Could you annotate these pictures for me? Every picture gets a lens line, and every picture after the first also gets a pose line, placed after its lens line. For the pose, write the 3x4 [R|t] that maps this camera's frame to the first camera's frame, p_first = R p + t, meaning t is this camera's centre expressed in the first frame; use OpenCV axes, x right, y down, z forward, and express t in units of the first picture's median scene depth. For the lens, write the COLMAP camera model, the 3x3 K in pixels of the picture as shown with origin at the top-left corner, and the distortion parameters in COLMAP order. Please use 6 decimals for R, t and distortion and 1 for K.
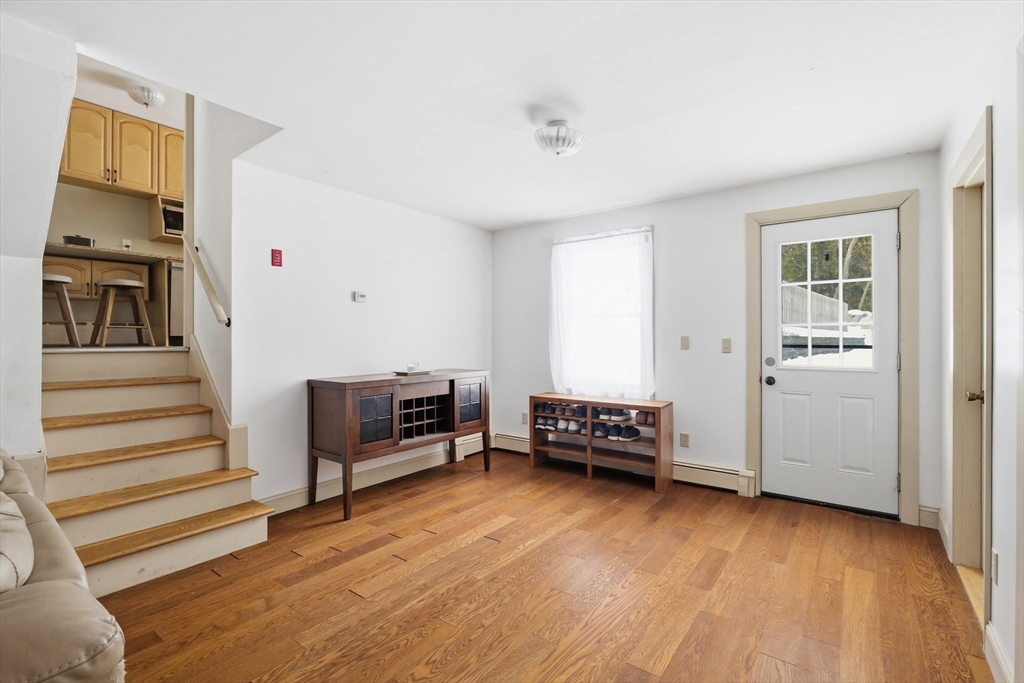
lens RADIAL K [[448.7, 0, 510.7], [0, 448.7, 343.0], [0, 0, 1]] dist [-0.000121, -0.000049]
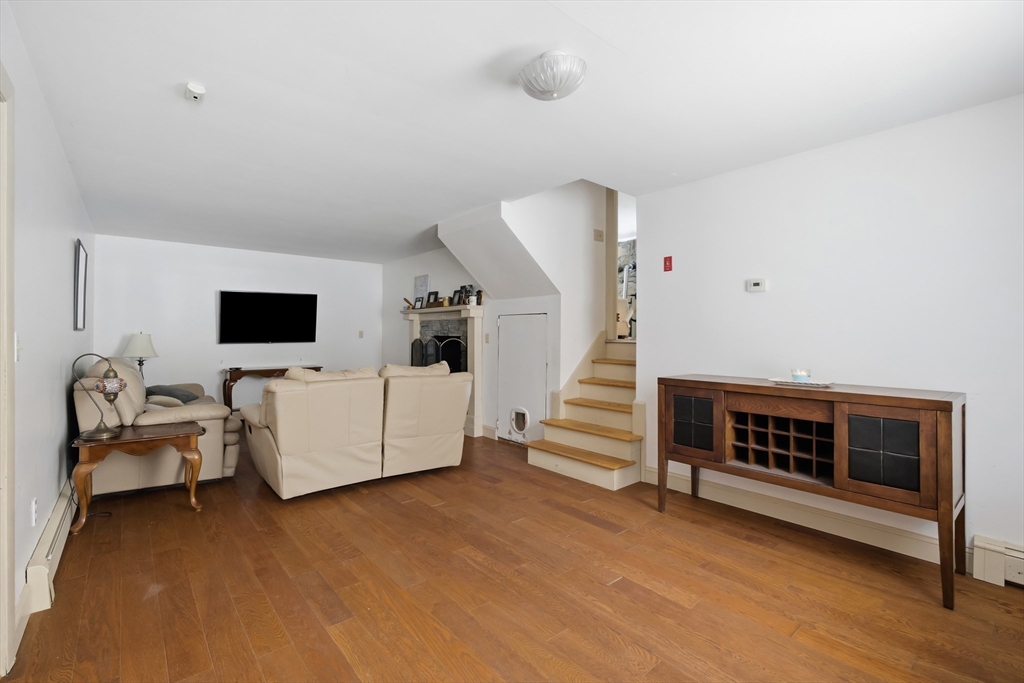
lens RADIAL K [[448.7, 0, 514.1], [0, 448.7, 332.8], [0, 0, 1]] dist [-0.000121, -0.000049]
pose [[-0.192780, -0.006942, -0.981217, 0.684985], [-0.009779, 0.999939, -0.005153, -0.003916], [0.981193, 0.008602, -0.192836, 0.845011]]
